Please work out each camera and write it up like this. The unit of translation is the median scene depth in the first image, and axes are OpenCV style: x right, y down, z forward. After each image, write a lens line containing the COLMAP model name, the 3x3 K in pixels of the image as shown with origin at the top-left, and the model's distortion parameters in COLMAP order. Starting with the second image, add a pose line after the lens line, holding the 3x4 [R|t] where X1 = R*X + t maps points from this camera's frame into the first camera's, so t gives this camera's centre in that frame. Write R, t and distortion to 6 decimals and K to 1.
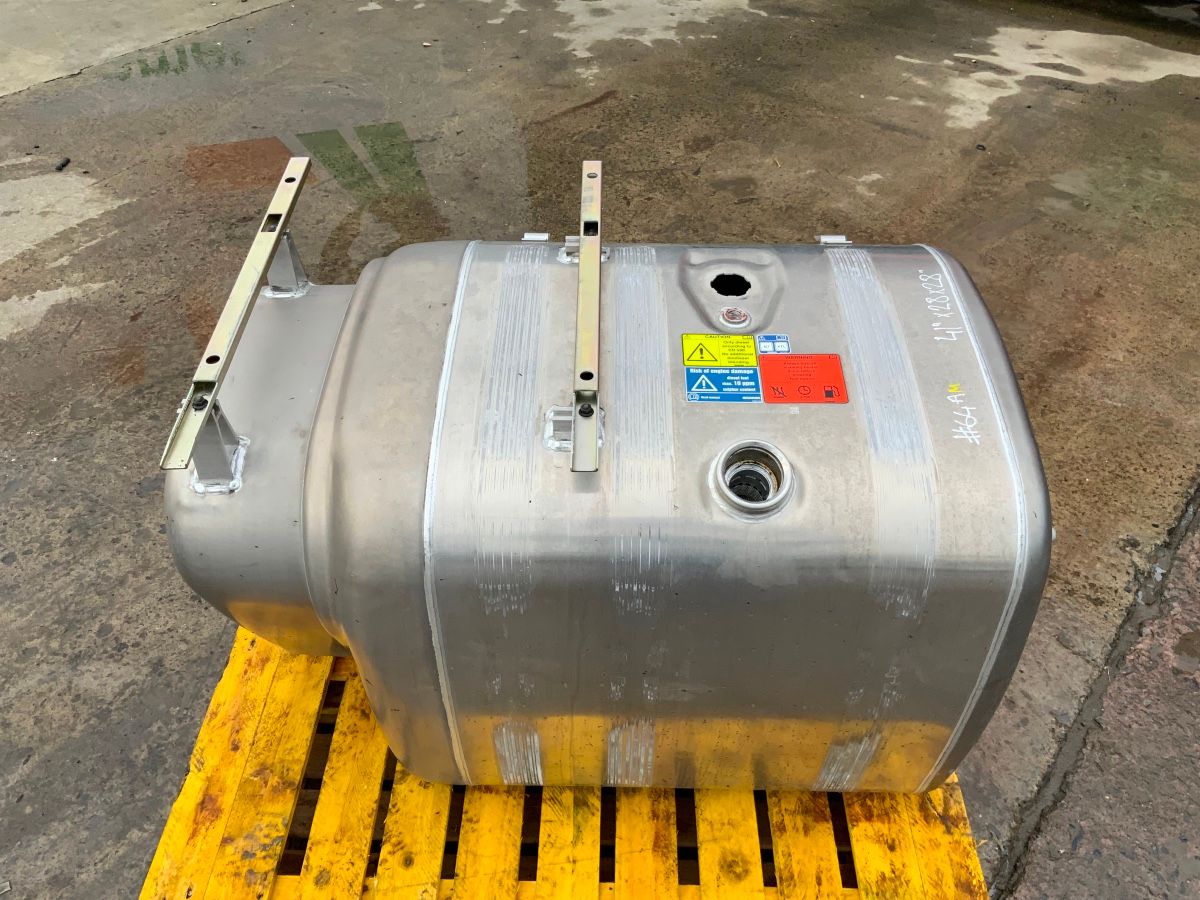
lens RADIAL K [[989.0, 0, 596.3], [0, 989.0, 450.7], [0, 0, 1]] dist [0.086615, -0.185659]
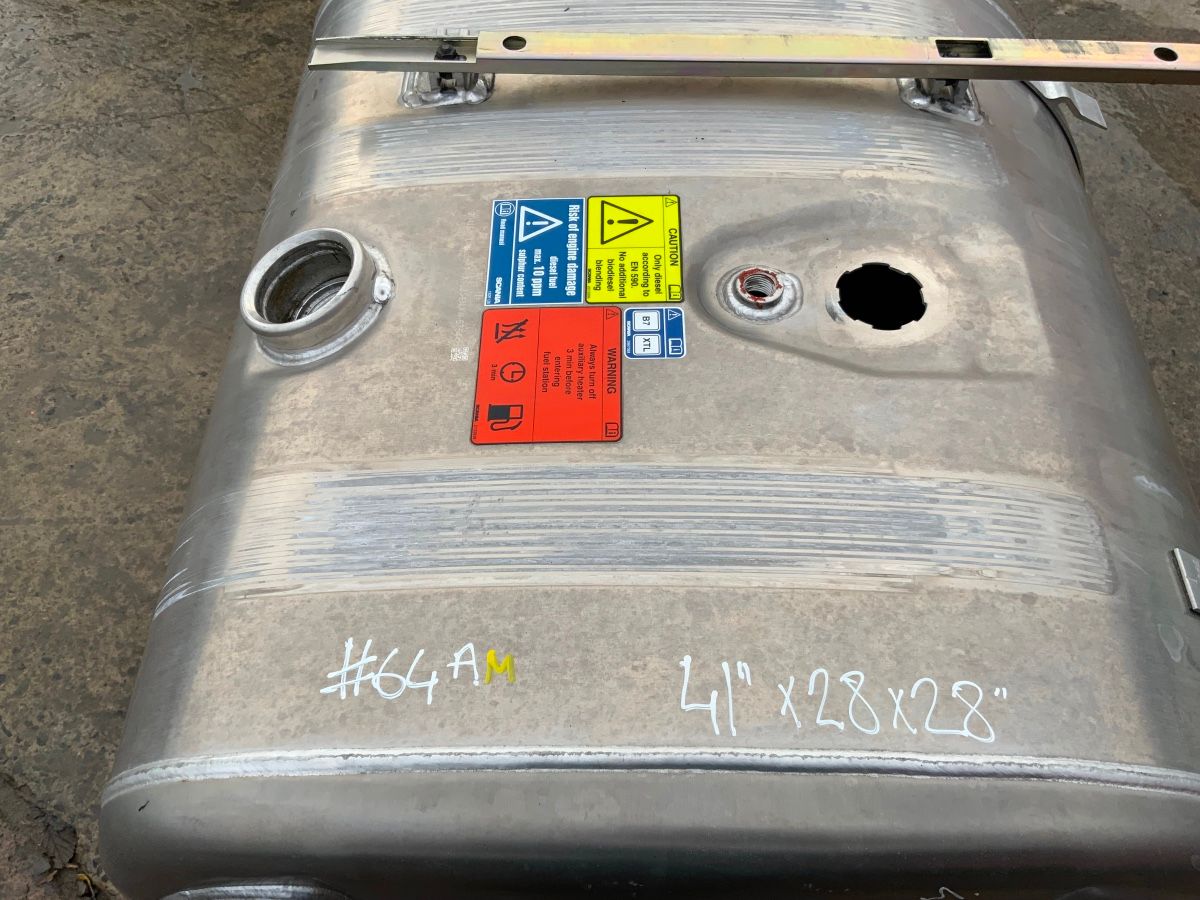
lens RADIAL K [[994.7, 0, 597.3], [0, 994.7, 450.2], [0, 0, 1]] dist [0.044259, -0.092801]
pose [[0.004456, 0.838955, -0.544182, 0.408655], [-0.718557, 0.381147, 0.581723, -0.288984], [0.695453, 0.388434, 0.604536, 0.609685]]
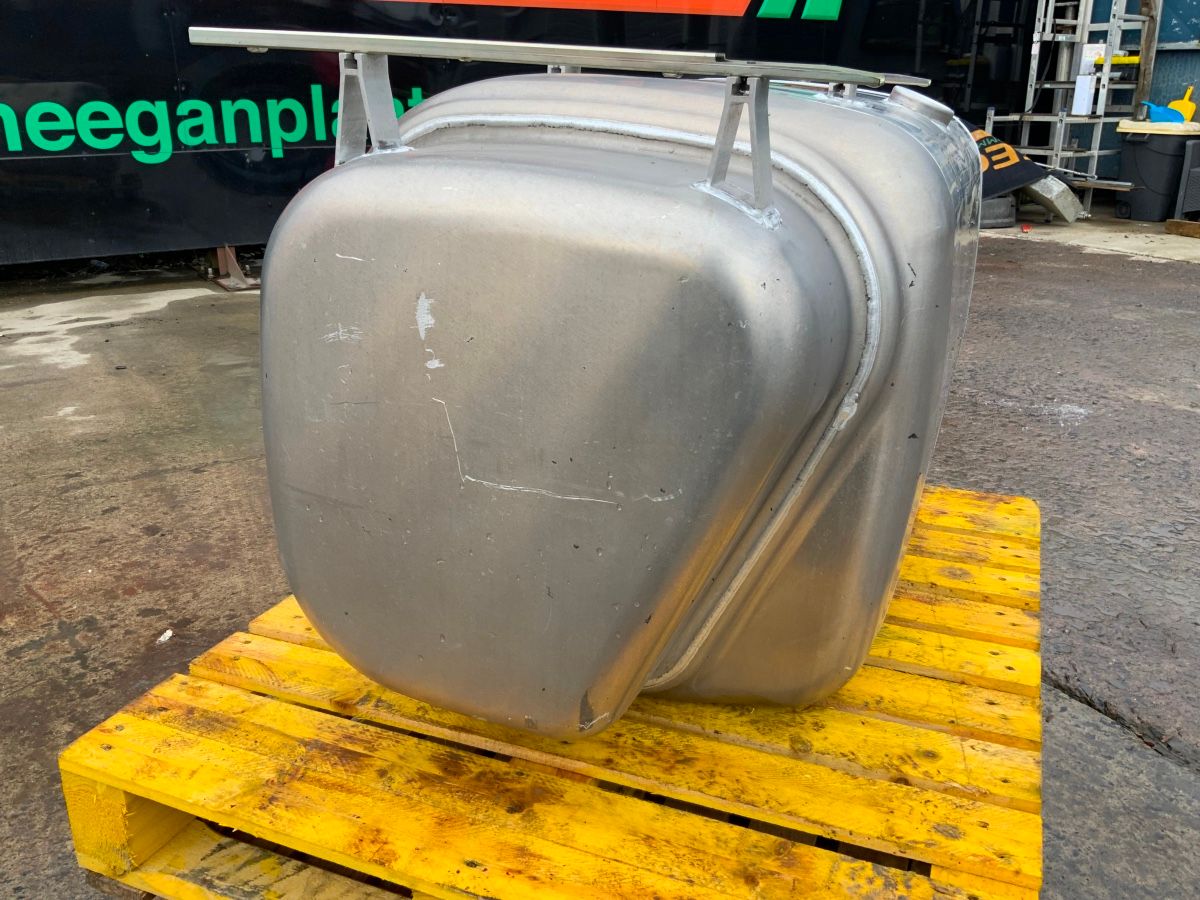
lens RADIAL K [[994.7, 0, 597.3], [0, 994.7, 450.2], [0, 0, 1]] dist [0.044259, -0.092801]
pose [[0.358229, -0.316764, 0.878255, -0.872089], [0.623528, 0.781318, 0.027472, 0.054605], [-0.694899, 0.537776, 0.477402, 0.692722]]
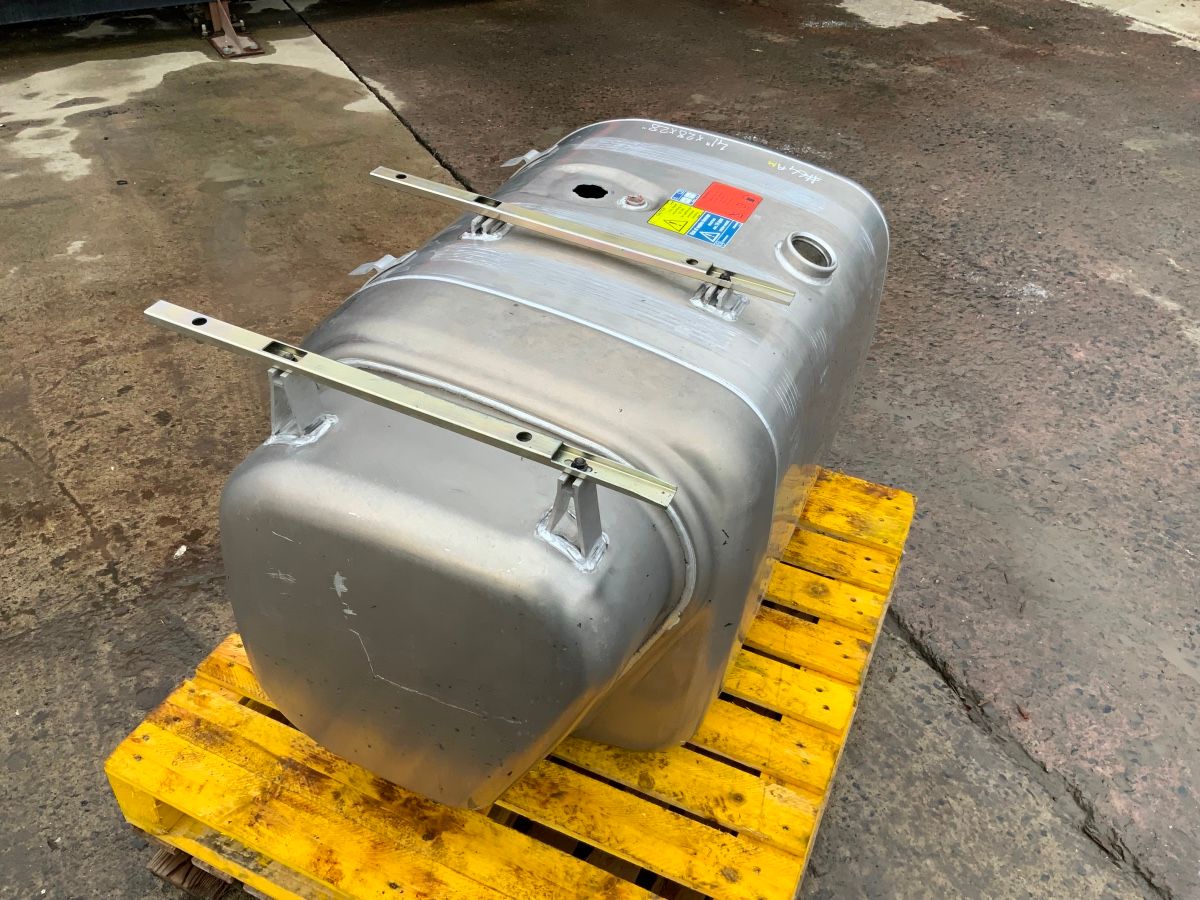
lens RADIAL K [[989.0, 0, 596.3], [0, 989.0, 450.7], [0, 0, 1]] dist [0.086615, -0.185659]
pose [[0.399079, -0.557465, 0.727990, -0.796965], [0.589765, 0.763987, 0.261726, -0.216662], [-0.702078, 0.324893, 0.633664, 0.337765]]
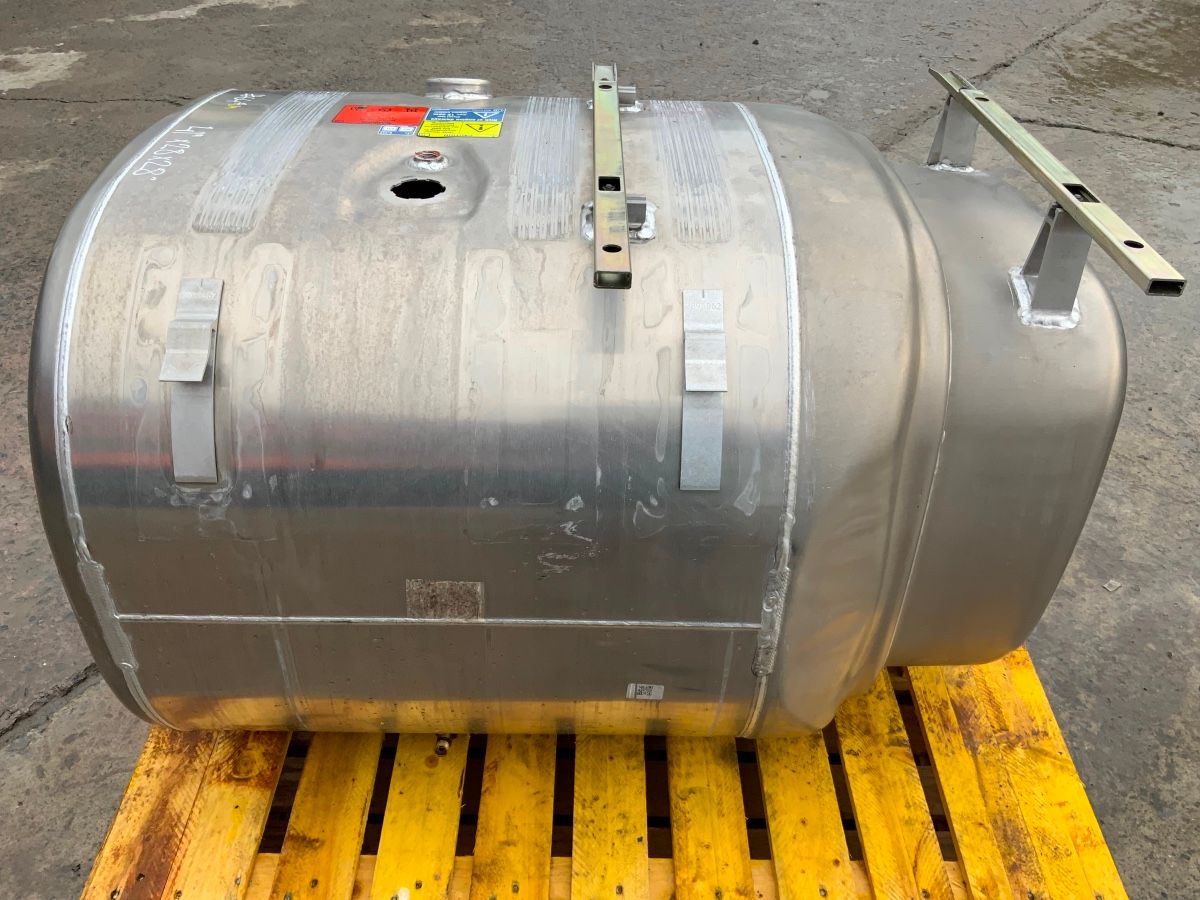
lens RADIAL K [[1013.2, 0, 600.0], [0, 1013.2, 450.0], [0, 0, 1]] dist [-0.000744, -0.014224]
pose [[-0.999527, -0.005238, -0.030309, 0.019359], [-0.030751, 0.147858, 0.988530, -0.823262], [-0.000696, 0.988995, -0.147949, 1.204250]]
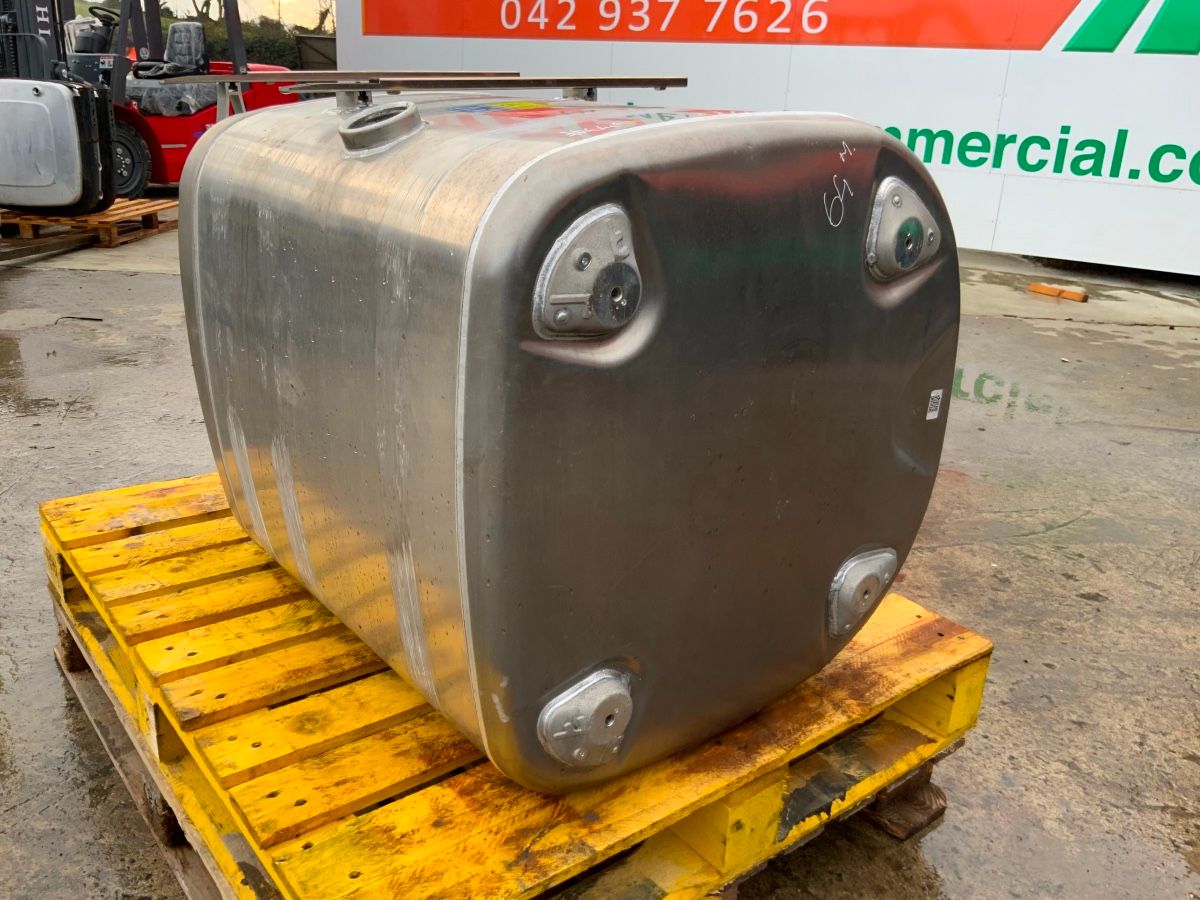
lens RADIAL K [[989.0, 0, 596.3], [0, 989.0, 450.7], [0, 0, 1]] dist [0.086615, -0.185659]
pose [[0.643751, 0.287599, -0.709135, 0.794802], [-0.550019, 0.818187, -0.167479, 0.244904], [0.532038, 0.497852, 0.684894, 0.462314]]
